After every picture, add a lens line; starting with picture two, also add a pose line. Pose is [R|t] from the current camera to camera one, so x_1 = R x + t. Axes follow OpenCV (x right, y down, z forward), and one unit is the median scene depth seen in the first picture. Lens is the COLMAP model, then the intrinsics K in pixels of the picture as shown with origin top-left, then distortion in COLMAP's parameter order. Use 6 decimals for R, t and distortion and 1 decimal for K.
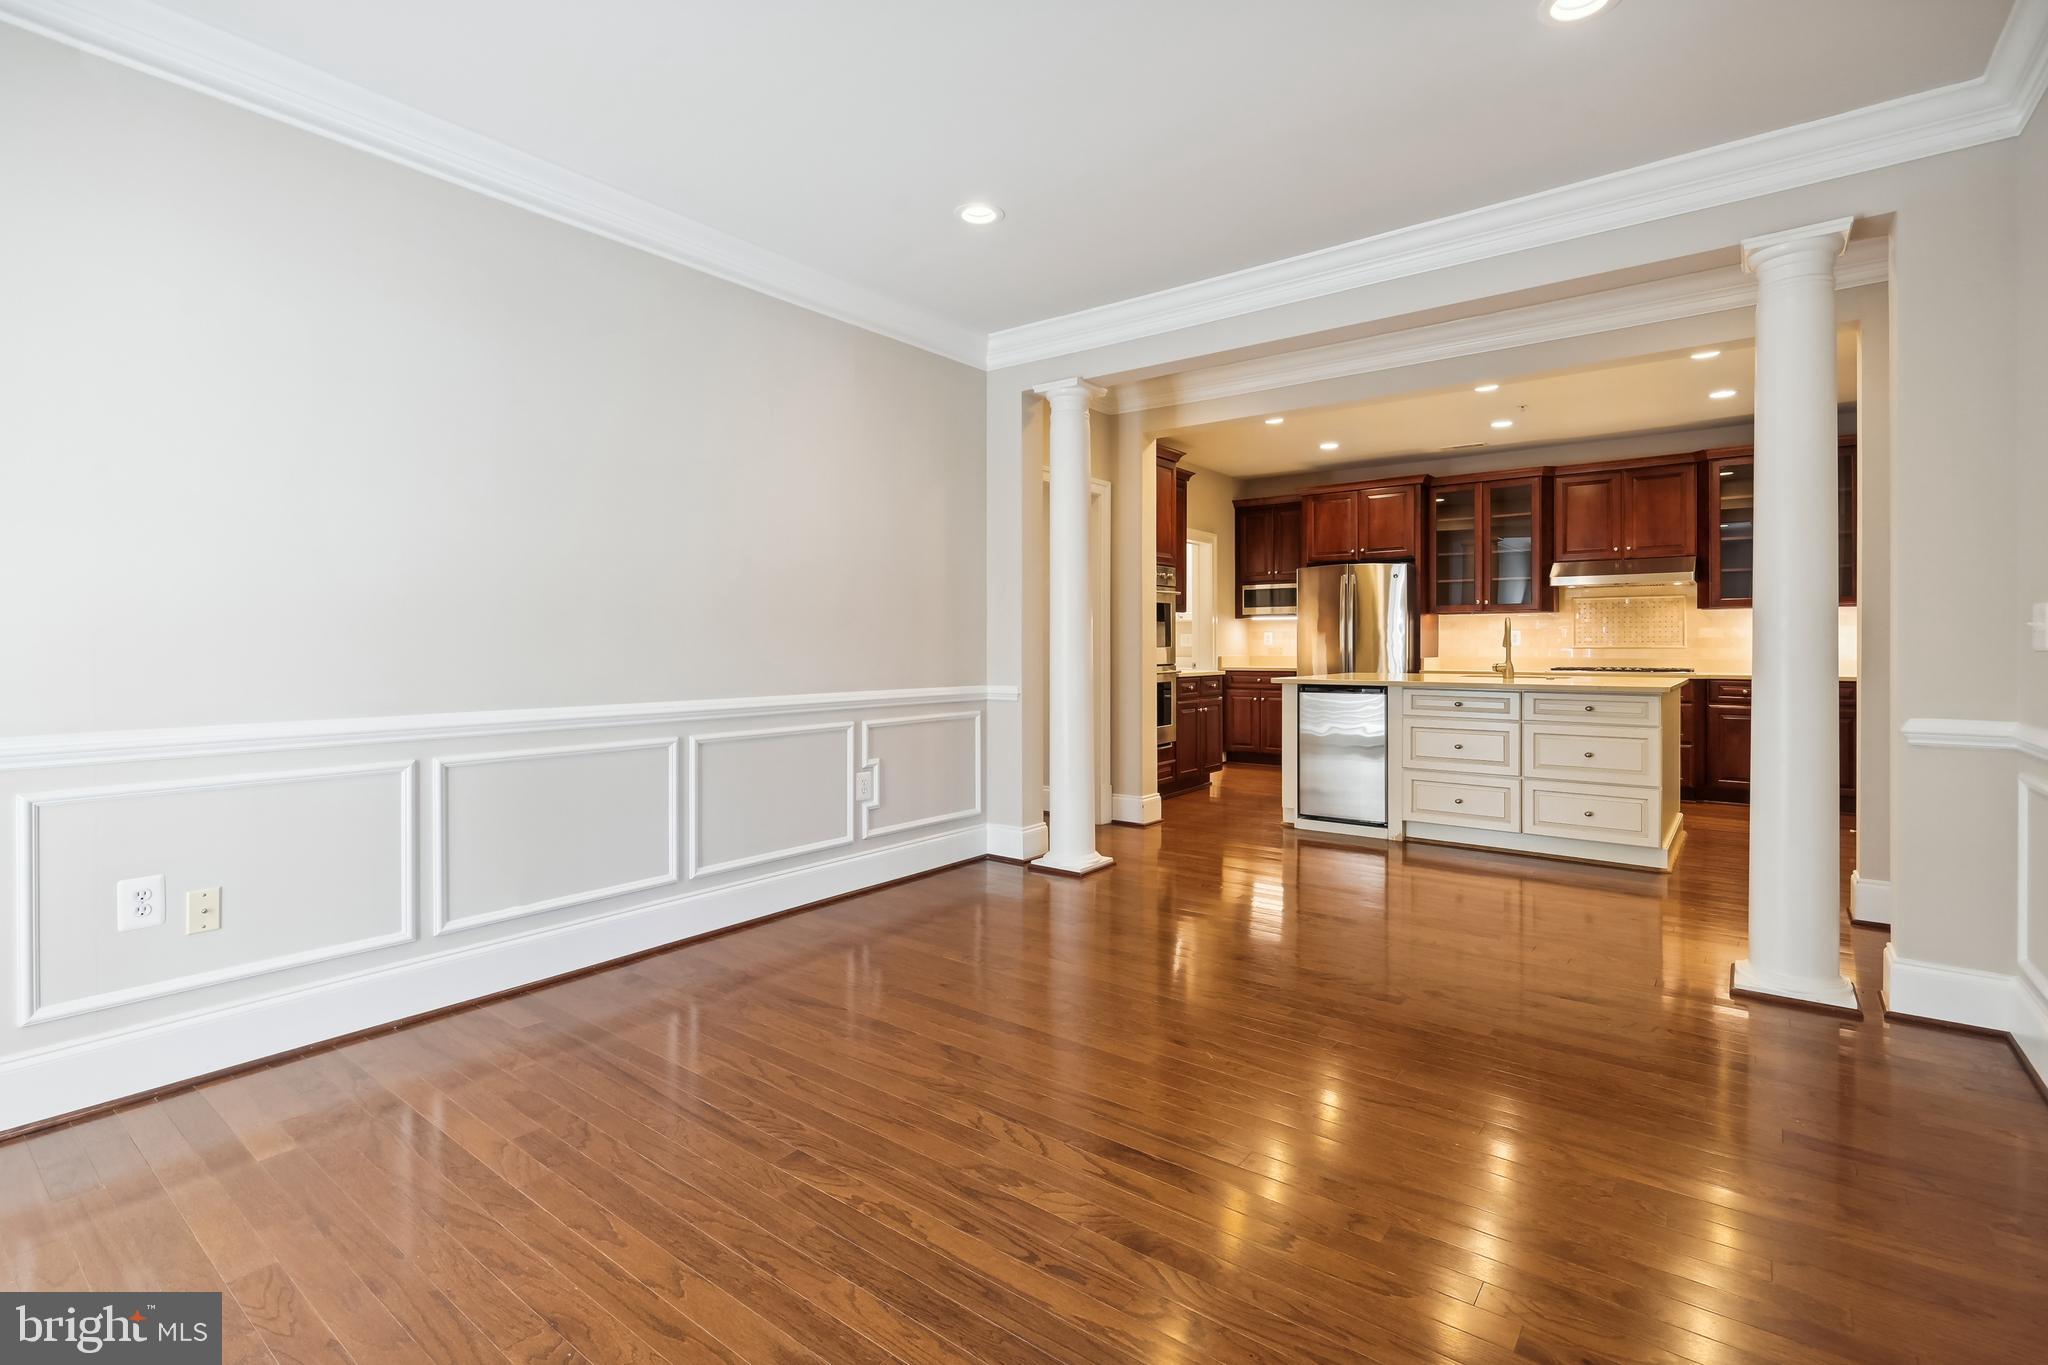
lens RADIAL K [[951.6, 0, 1017.7], [0, 951.6, 652.4], [0, 0, 1]] dist [0.005669, -0.001537]
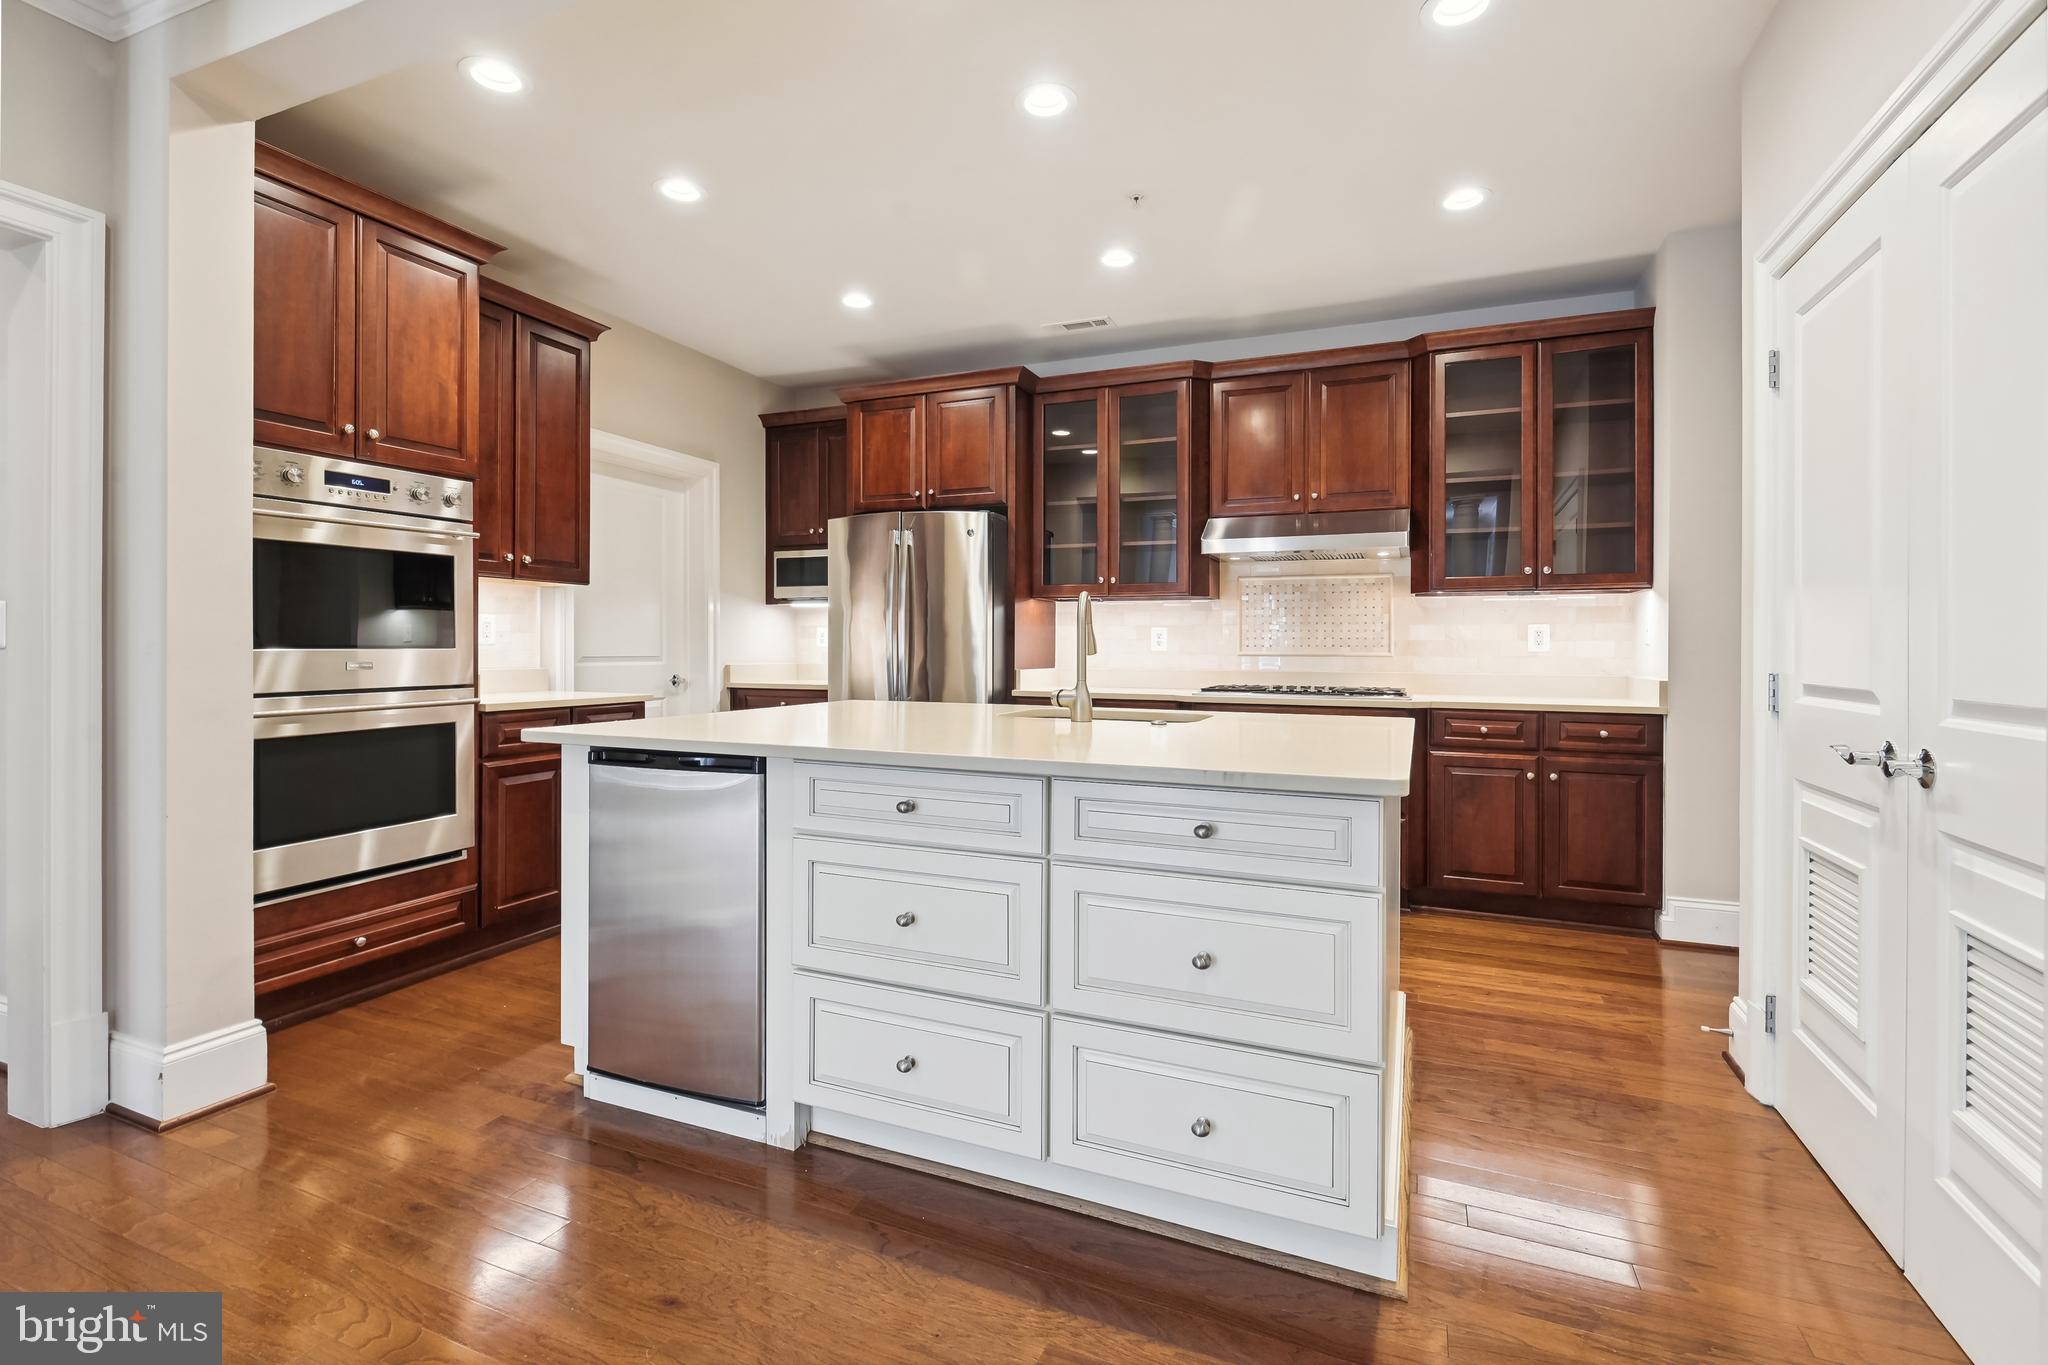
lens RADIAL K [[951.6, 0, 1029.9], [0, 951.6, 650.5], [0, 0, 1]] dist [0.005669, -0.001537]
pose [[0.962997, 0.007485, 0.269409, 0.303799], [-0.006623, 0.999970, -0.004109, -0.004758], [-0.269432, 0.002173, 0.963017, 0.465146]]
